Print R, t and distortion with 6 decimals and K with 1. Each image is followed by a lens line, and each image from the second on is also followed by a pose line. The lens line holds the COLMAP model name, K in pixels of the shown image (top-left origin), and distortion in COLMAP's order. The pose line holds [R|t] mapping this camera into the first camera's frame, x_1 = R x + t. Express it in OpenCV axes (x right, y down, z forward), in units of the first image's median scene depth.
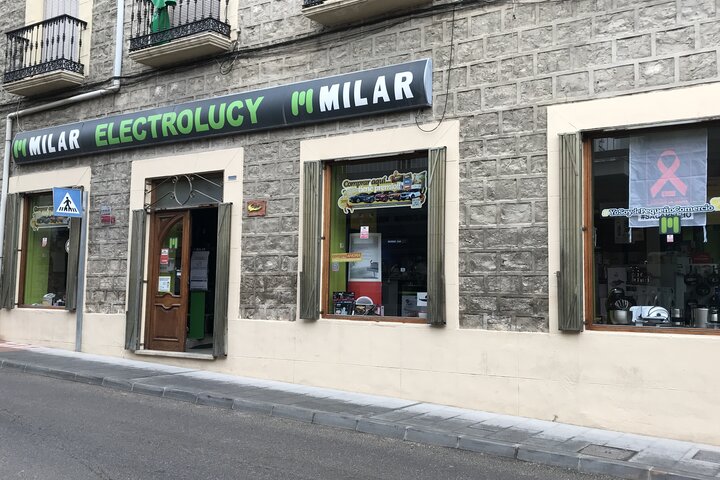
lens RADIAL K [[767.4, 0, 359.8], [0, 767.4, 239.1], [0, 0, 1]] dist [0.002666, 0.000000]
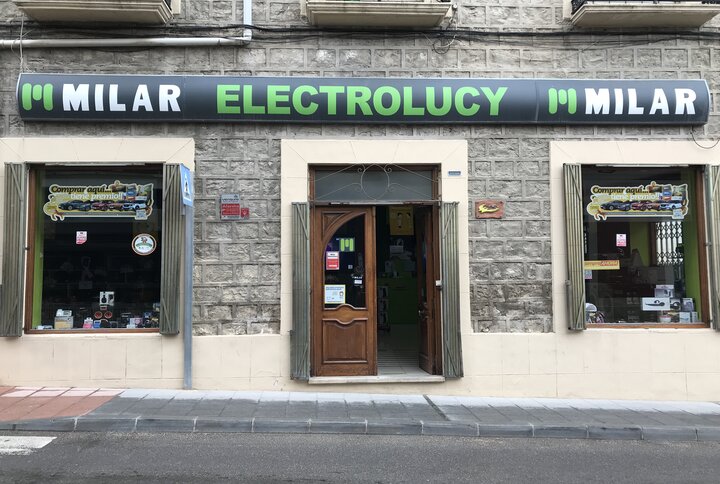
lens RADIAL K [[634.1, 0, 329.4], [0, 634.1, 259.0], [0, 0, 1]] dist [0.048948, -0.061718]
pose [[0.799200, 0.019142, 0.600760, -0.681430], [-0.023711, 0.999719, -0.000312, 0.021260], [-0.600597, -0.013995, 0.799429, 0.475121]]
